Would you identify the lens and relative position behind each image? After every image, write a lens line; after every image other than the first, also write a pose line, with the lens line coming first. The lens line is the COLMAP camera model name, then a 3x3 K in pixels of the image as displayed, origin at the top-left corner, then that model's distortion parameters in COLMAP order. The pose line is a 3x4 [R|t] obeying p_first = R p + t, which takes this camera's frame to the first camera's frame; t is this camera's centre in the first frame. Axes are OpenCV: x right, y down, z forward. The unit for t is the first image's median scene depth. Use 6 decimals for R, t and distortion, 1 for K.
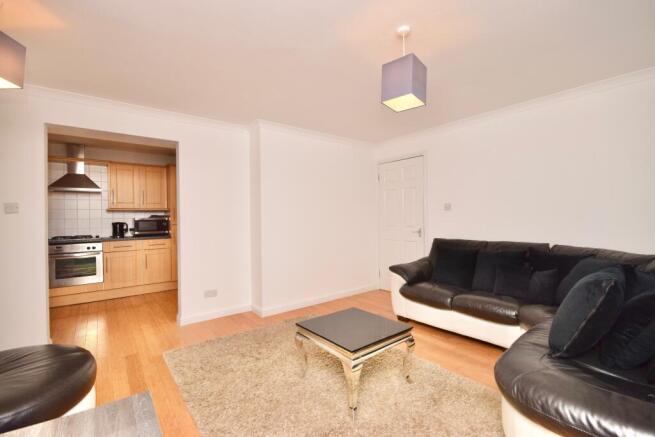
lens RADIAL K [[289.9, 0, 327.5], [0, 289.9, 218.5], [0, 0, 1]] dist [0.000103, -0.000001]
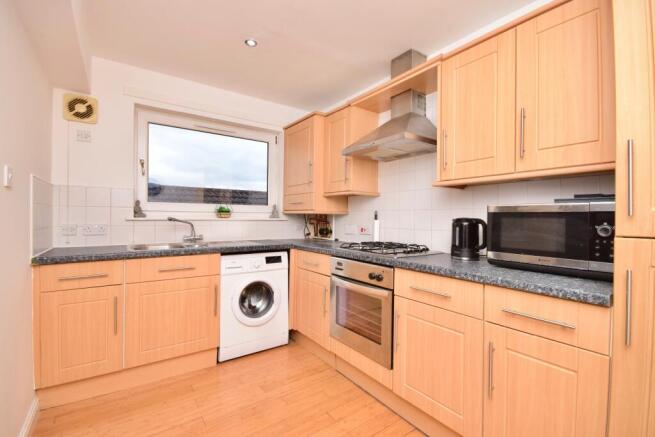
lens RADIAL K [[289.9, 0, 327.5], [0, 289.9, 218.5], [0, 0, 1]] dist [0.000103, -0.000001]
pose [[-0.059481, 0.017275, -0.998080, -0.346192], [-0.005347, 0.999830, 0.017624, 0.007491], [0.998215, 0.006385, -0.059378, 0.846253]]
